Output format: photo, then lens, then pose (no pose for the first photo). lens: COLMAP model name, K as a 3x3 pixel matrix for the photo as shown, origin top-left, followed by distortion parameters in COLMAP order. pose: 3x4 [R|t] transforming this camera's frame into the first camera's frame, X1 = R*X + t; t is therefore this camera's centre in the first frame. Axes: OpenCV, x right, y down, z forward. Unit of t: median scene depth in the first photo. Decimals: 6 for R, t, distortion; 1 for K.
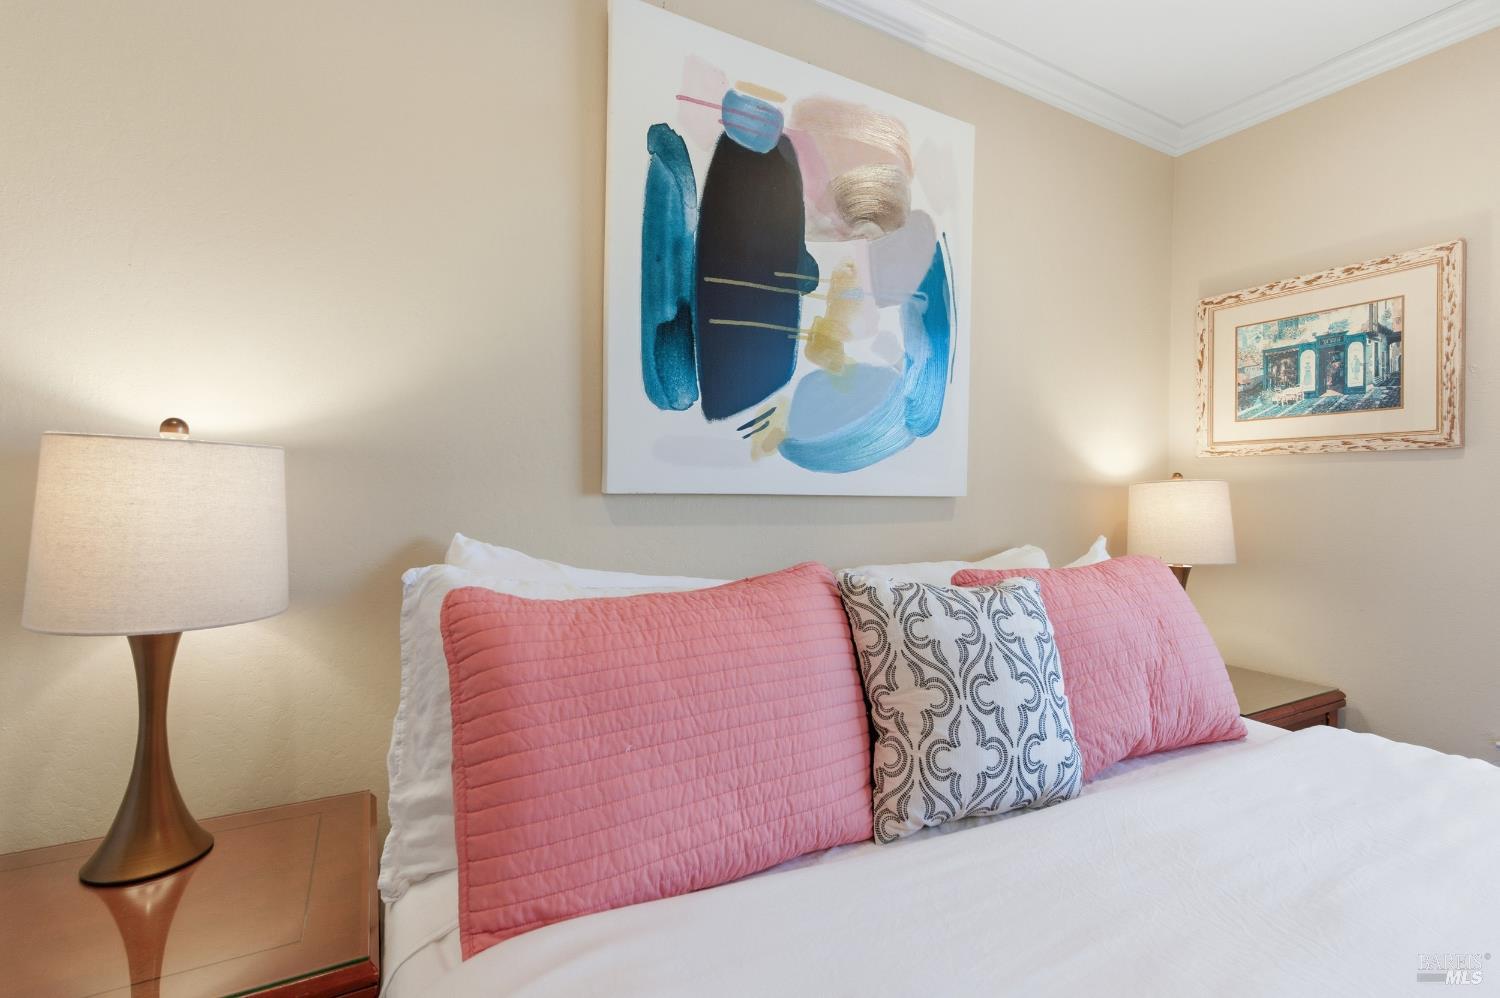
lens RADIAL K [[673.4, 0, 748.2], [0, 673.4, 493.9], [0, 0, 1]] dist [0.001304, 0.000117]
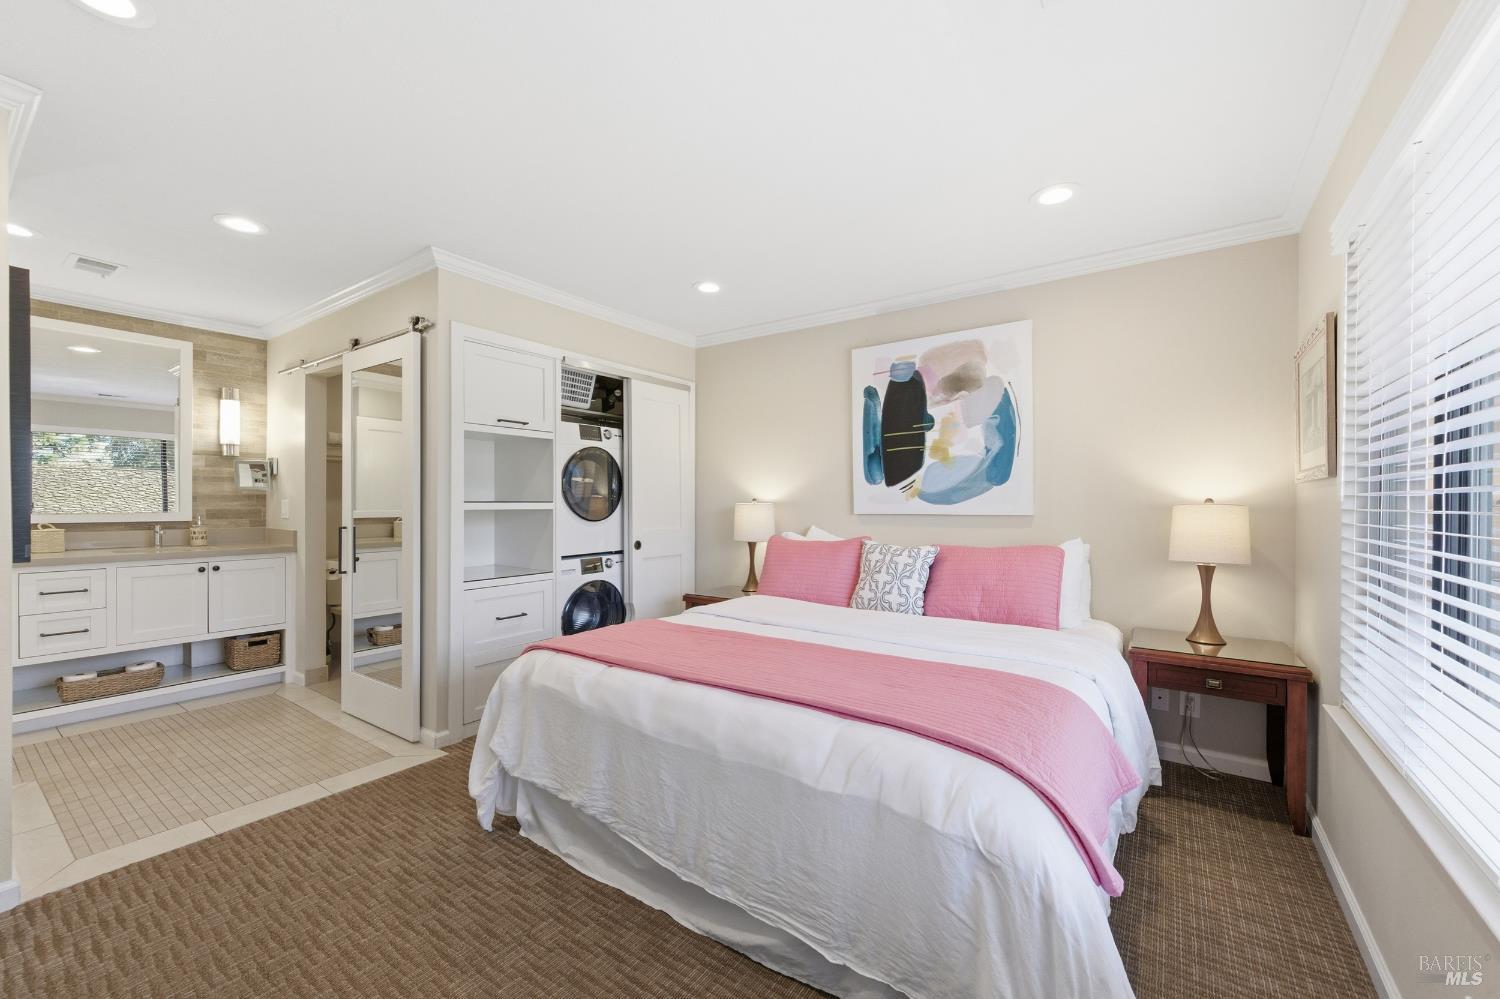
lens RADIAL K [[594.5, 0, 750.2], [0, 594.5, 503.7], [0, 0, 1]] dist [0.000615, -0.000148]
pose [[0.442825, -0.016545, -0.896455, 1.503409], [0.003672, 0.999855, -0.016639, -0.003070], [0.896600, 0.004076, 0.442822, -0.453490]]
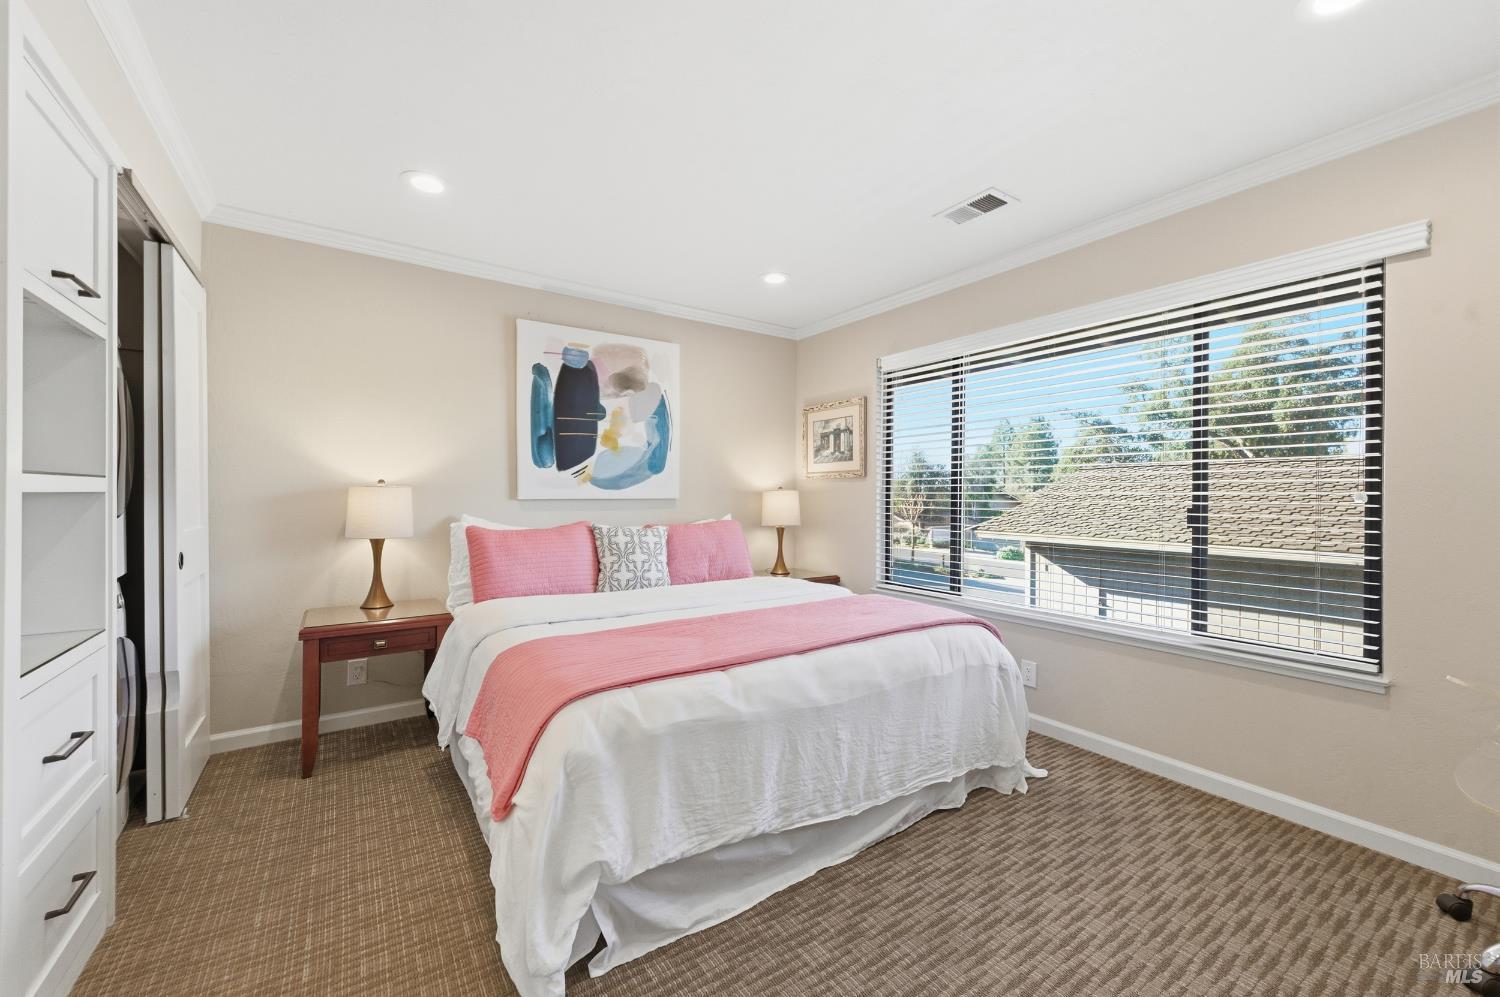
lens RADIAL K [[583.8, 0, 746.9], [0, 583.8, 500.2], [0, 0, 1]] dist [0.000400, -0.000431]
pose [[0.994997, -0.013028, 0.099053, 0.367360], [0.012332, 0.999895, 0.007639, -0.002754], [-0.099142, -0.006380, 0.995053, -1.120901]]
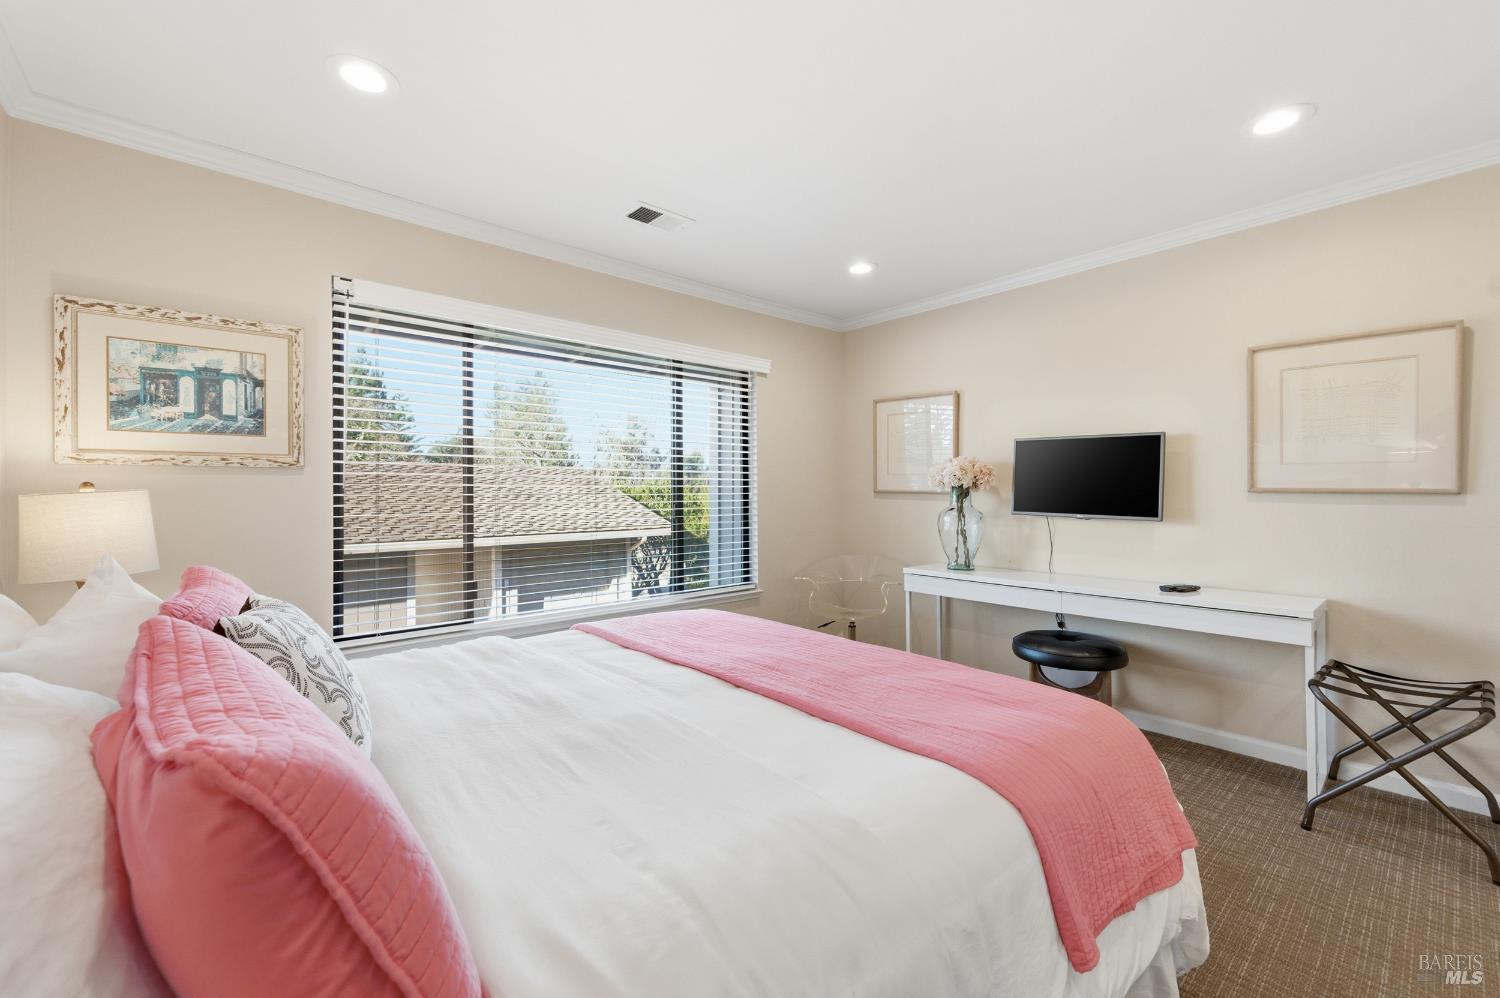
lens RADIAL K [[617.5, 0, 753.0], [0, 617.5, 488.6], [0, 0, 1]] dist [0.000148, -0.000117]
pose [[-0.239488, -0.008438, 0.970863, -0.484707], [0.004644, 0.999941, 0.009836, -0.029634], [-0.970888, 0.006864, -0.239434, 0.344707]]
